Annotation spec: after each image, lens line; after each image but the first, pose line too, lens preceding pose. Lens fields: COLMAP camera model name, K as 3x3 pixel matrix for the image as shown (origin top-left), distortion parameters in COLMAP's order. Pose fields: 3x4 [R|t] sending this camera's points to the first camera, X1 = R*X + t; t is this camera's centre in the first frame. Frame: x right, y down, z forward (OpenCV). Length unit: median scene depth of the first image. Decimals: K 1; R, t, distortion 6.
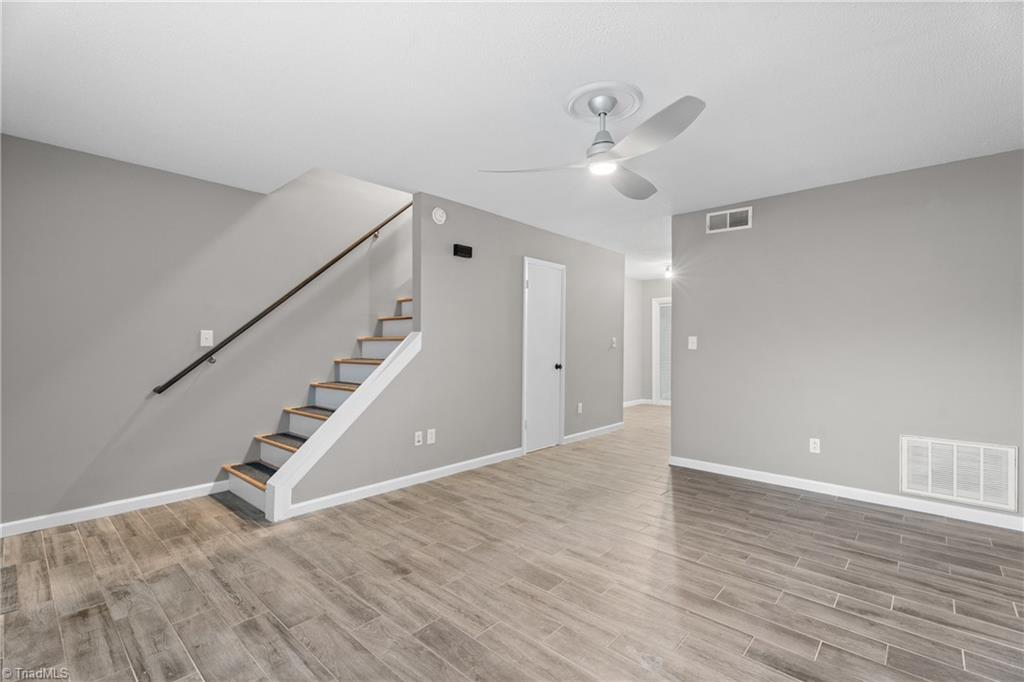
lens RADIAL K [[456.8, 0, 509.3], [0, 456.8, 342.0], [0, 0, 1]] dist [-0.002349, -0.000211]
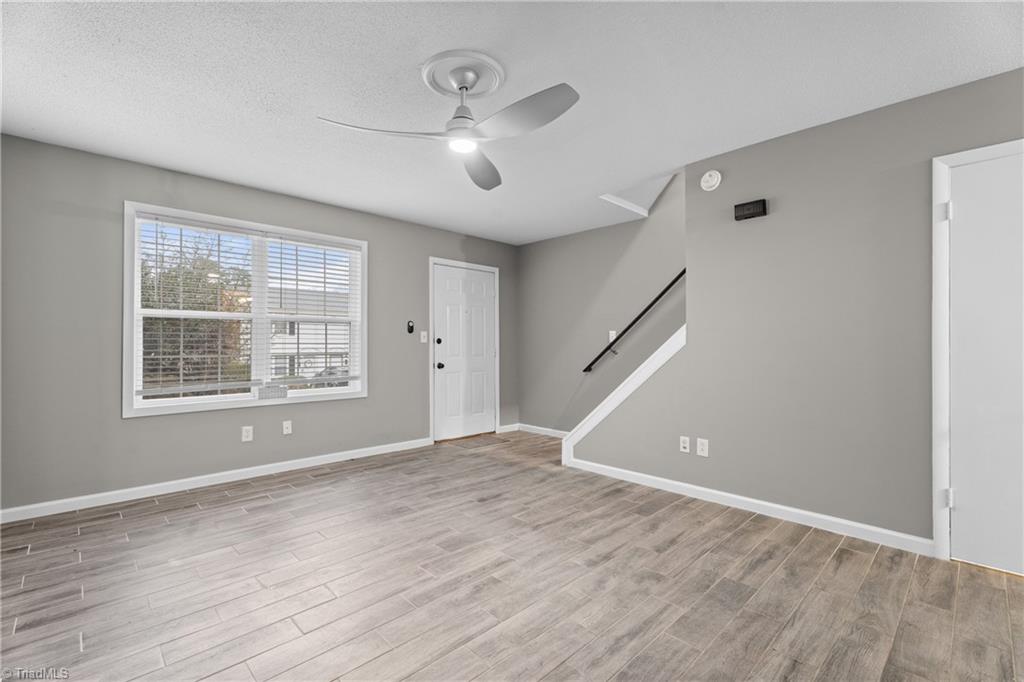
lens RADIAL K [[456.8, 0, 509.3], [0, 456.8, 342.0], [0, 0, 1]] dist [-0.002349, -0.000211]
pose [[-0.068647, -0.008327, -0.997606, 0.878606], [0.003043, 0.999959, -0.008556, 0.023992], [0.997636, -0.003623, -0.068619, 0.895070]]
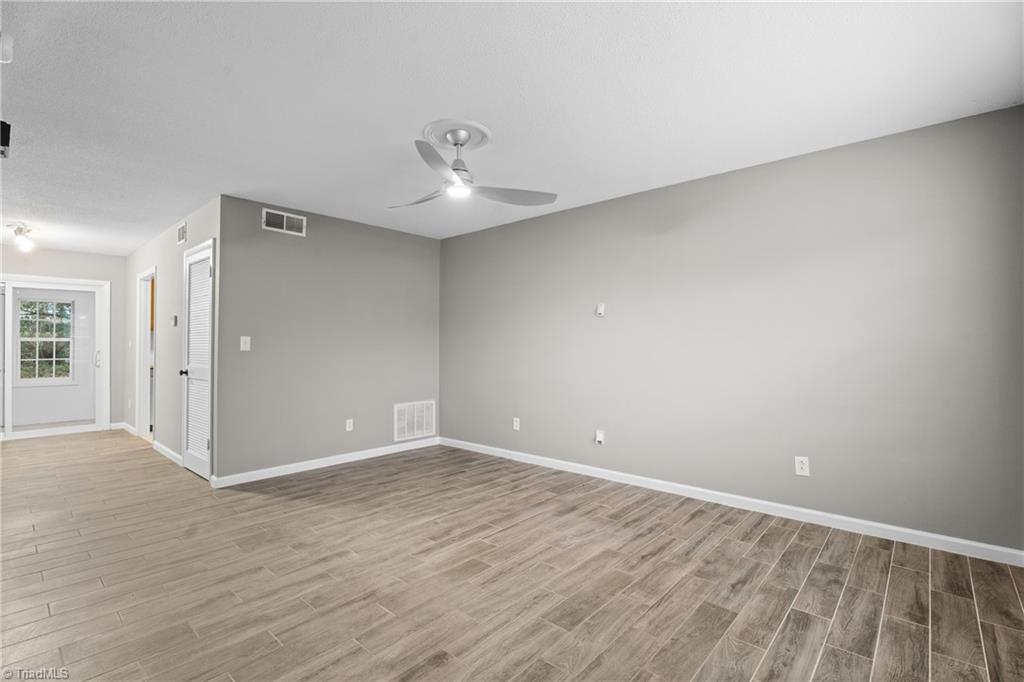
lens RADIAL K [[464.0, 0, 515.7], [0, 464.0, 337.5], [0, 0, 1]] dist [-0.009187, -0.000570]
pose [[-0.011279, 0.009843, 0.999888, -0.741103], [-0.001461, 0.999950, -0.009860, -0.002567], [-0.999935, -0.001572, -0.011264, 0.671803]]
